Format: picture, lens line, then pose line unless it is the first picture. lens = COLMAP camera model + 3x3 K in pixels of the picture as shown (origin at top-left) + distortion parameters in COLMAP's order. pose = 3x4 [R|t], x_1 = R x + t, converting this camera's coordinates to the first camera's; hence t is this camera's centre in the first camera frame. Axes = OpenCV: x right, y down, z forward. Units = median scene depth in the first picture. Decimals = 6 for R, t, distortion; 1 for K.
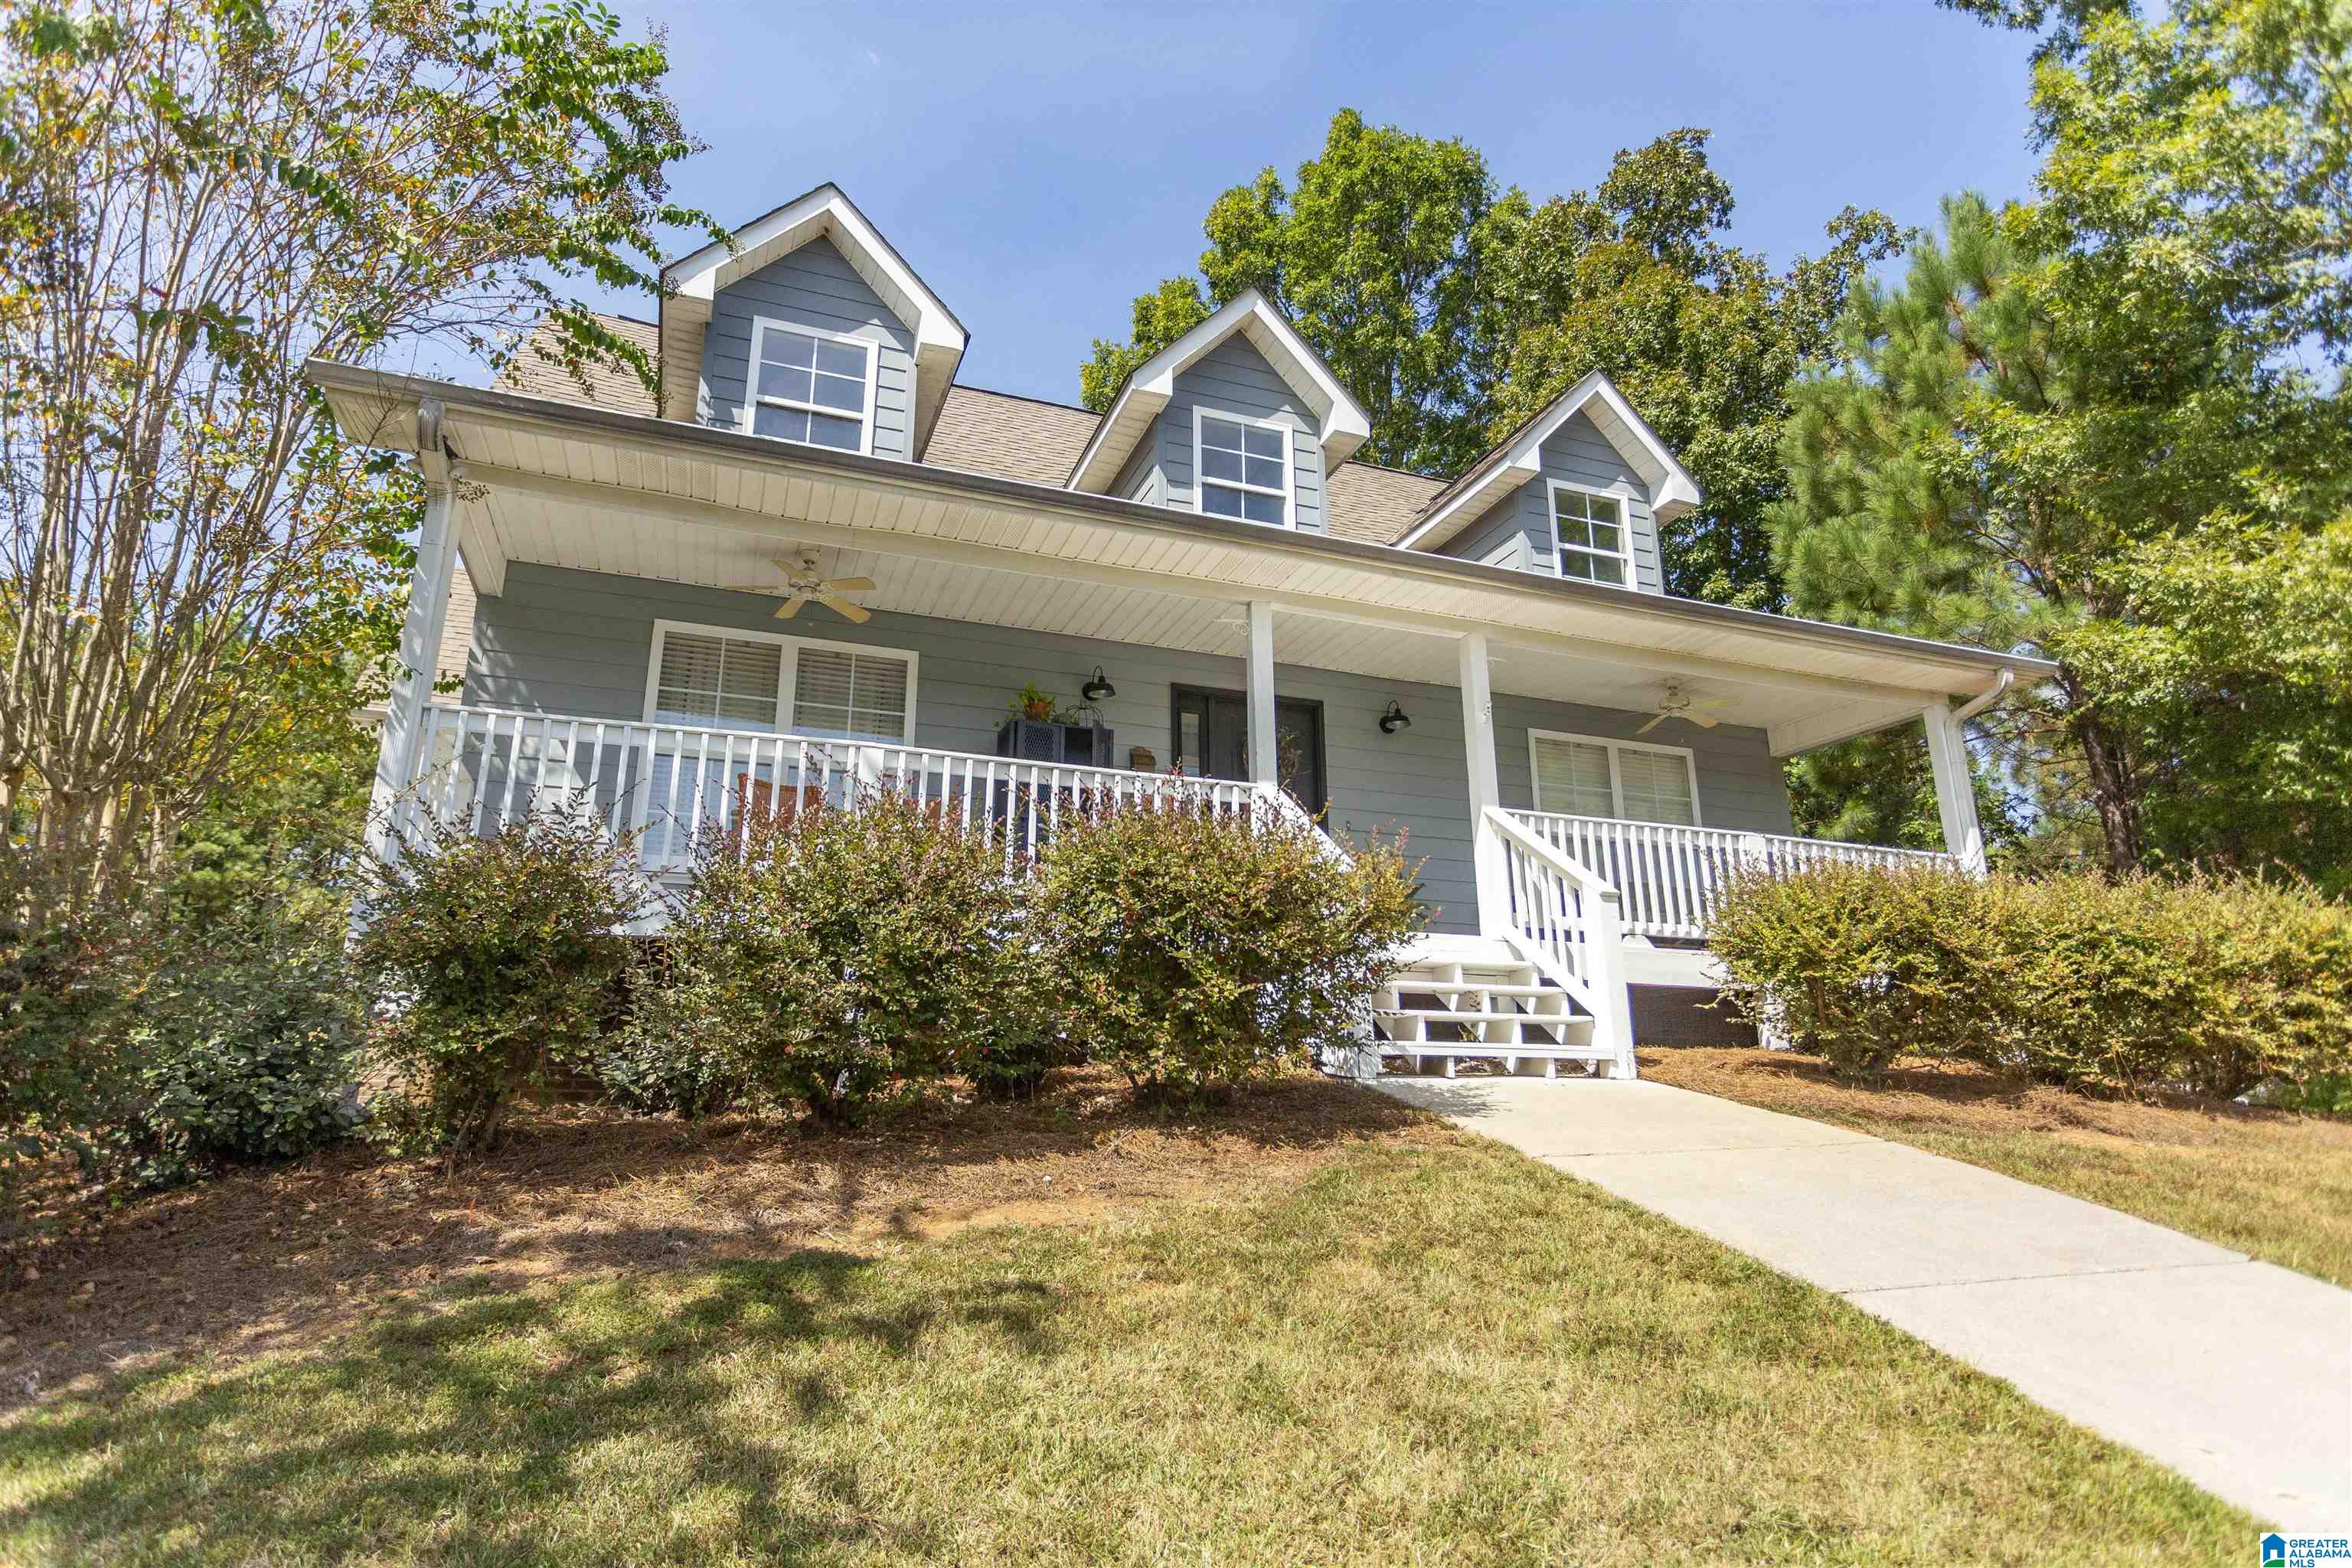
lens RADIAL K [[1260.2, 0, 1175.5], [0, 1260.2, 783.2], [0, 0, 1]] dist [-0.002762, 0.000163]
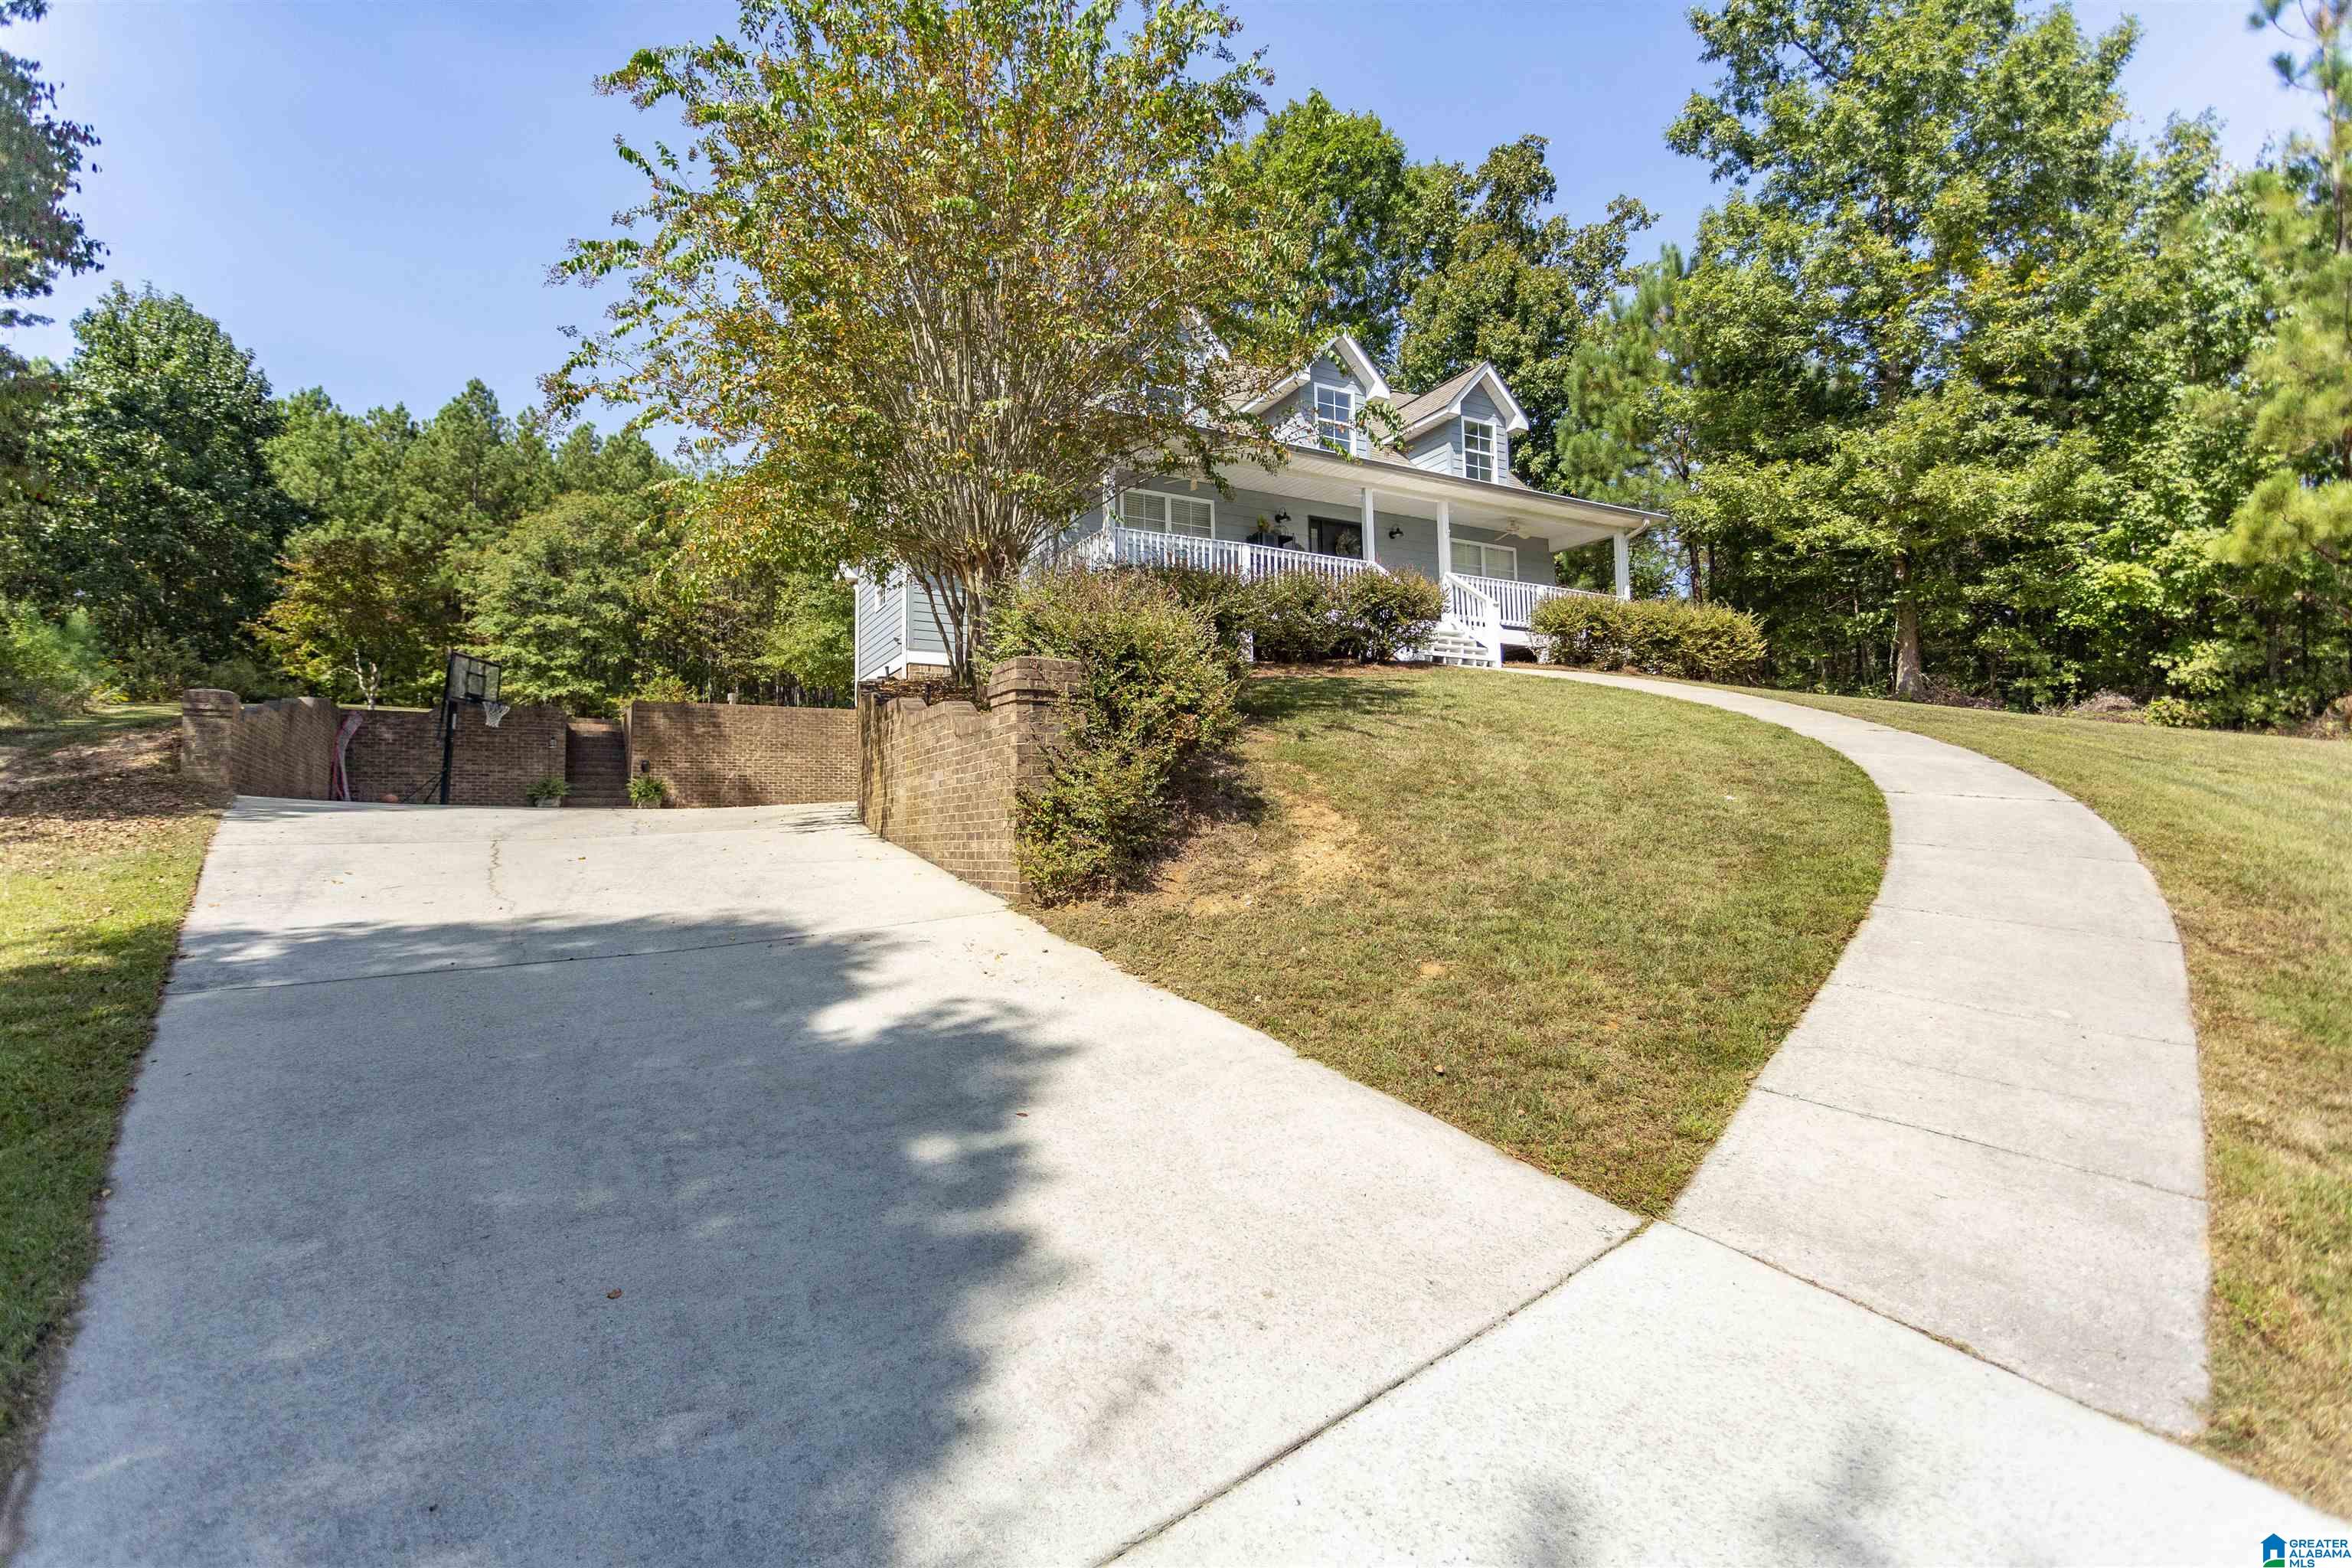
lens RADIAL K [[1089.8, 0, 1176.0], [0, 1089.8, 784.0], [0, 0, 1]] dist [0.002257, 0.000171]
pose [[0.990784, -0.006268, 0.135304, -0.409353], [-0.021799, 0.978529, 0.204955, -0.001025], [-0.133684, -0.206015, 0.969374, -0.795935]]
